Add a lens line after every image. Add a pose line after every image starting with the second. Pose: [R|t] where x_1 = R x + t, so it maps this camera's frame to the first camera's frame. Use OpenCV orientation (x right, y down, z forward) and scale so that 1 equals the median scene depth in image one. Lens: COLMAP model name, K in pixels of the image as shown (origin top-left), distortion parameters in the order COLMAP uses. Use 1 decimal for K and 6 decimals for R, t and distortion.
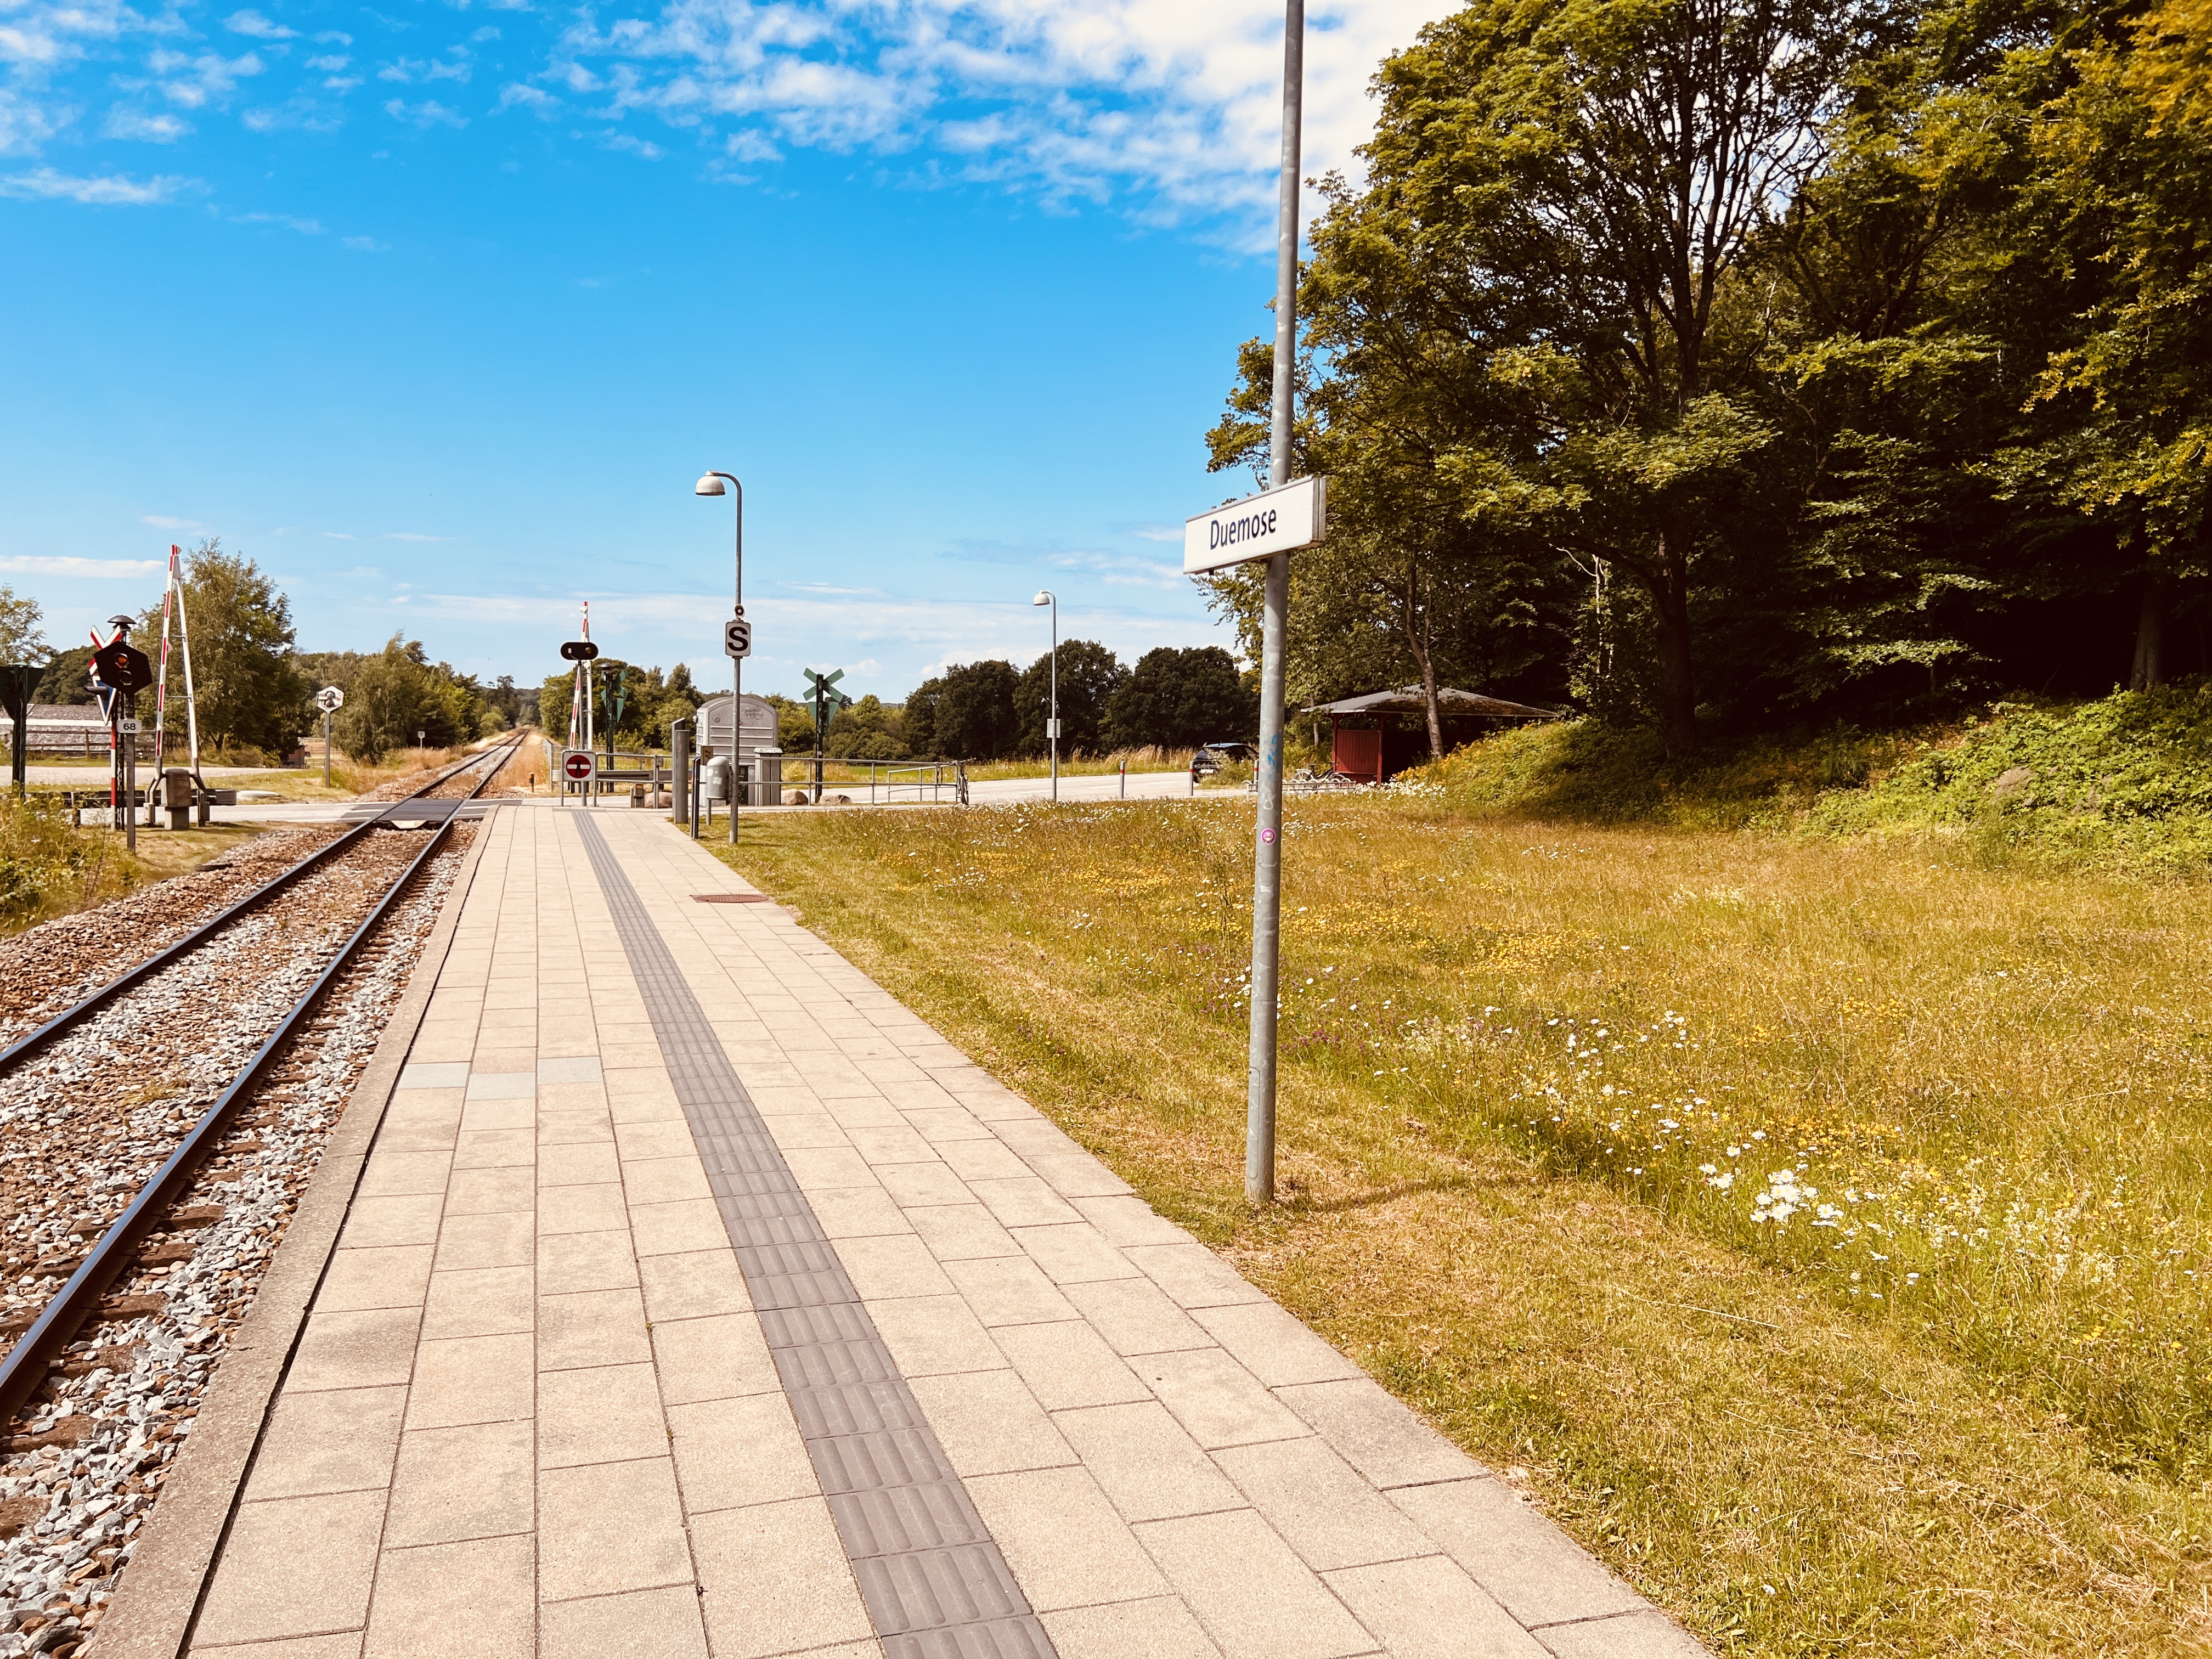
lens RADIAL K [[1663.4, 0, 1106.0], [0, 1663.4, 829.5], [0, 0, 1]] dist [0.012963, 0.003747]
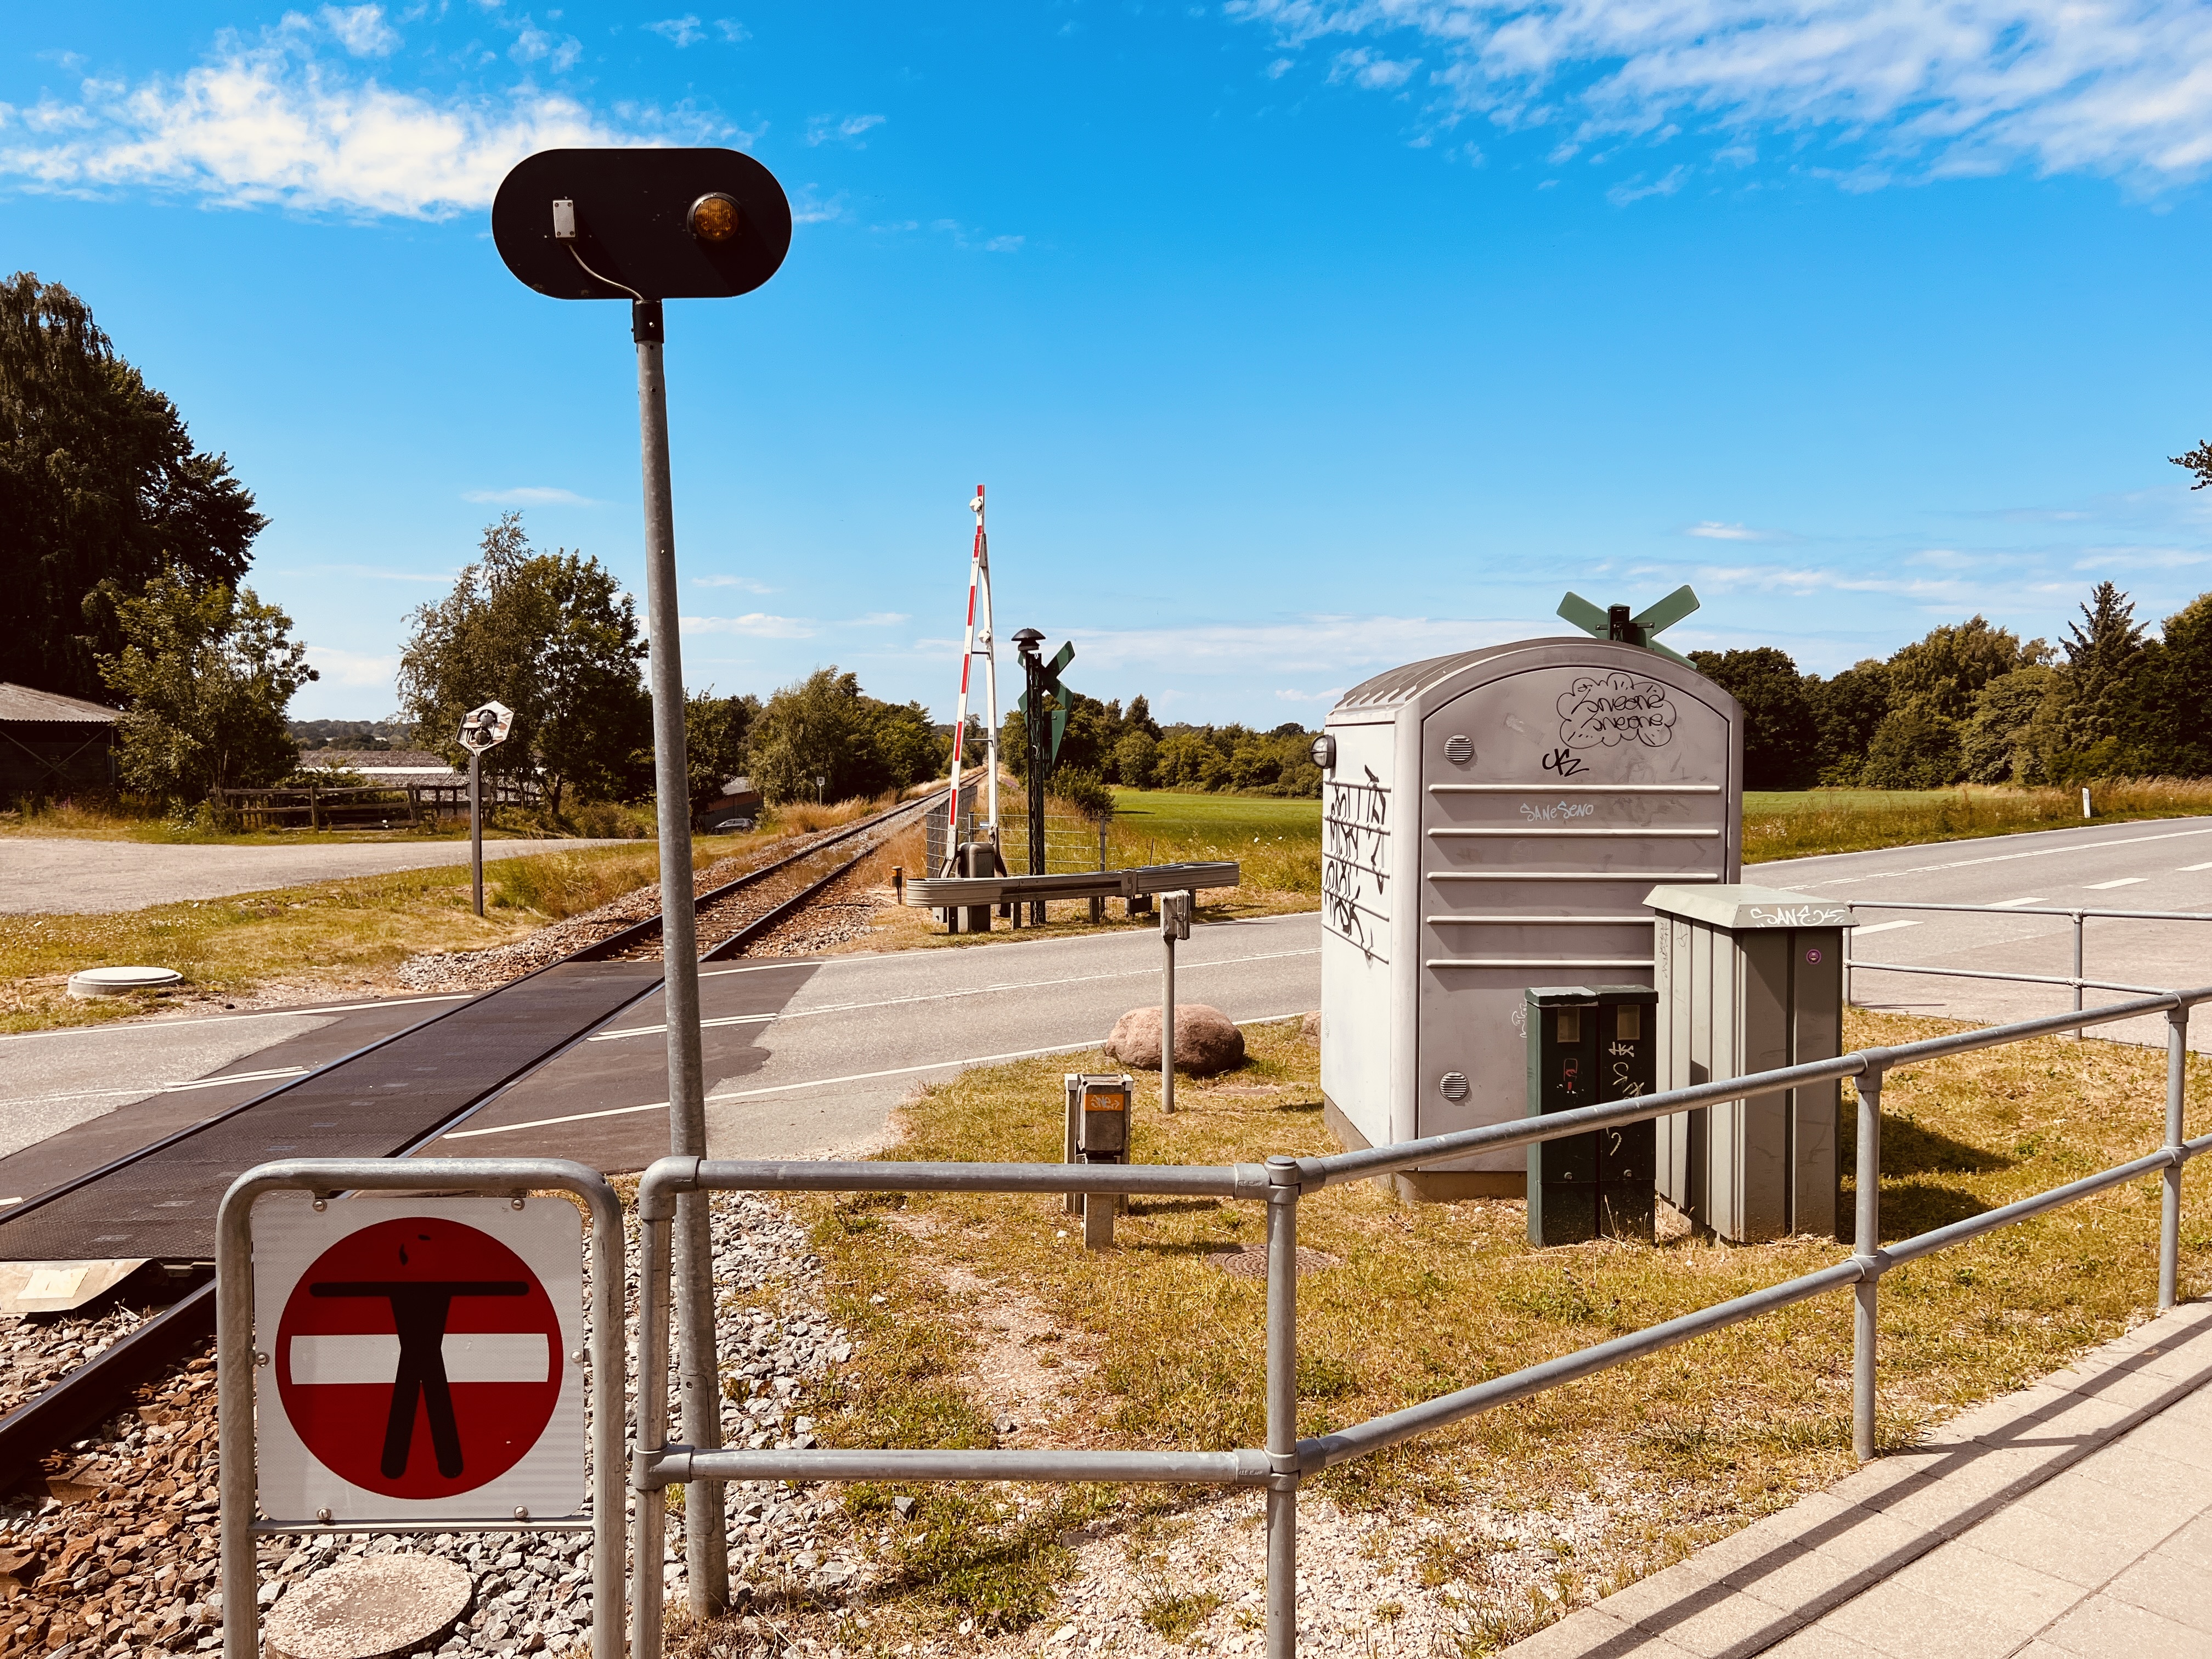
lens RADIAL K [[1663.4, 0, 1106.0], [0, 1663.4, 829.5], [0, 0, 1]] dist [0.012963, 0.003747]
pose [[0.964179, -0.009910, -0.265067, -0.056283], [0.005292, 0.999822, -0.018131, -0.013289], [0.265199, 0.016079, 0.964060, 0.200641]]
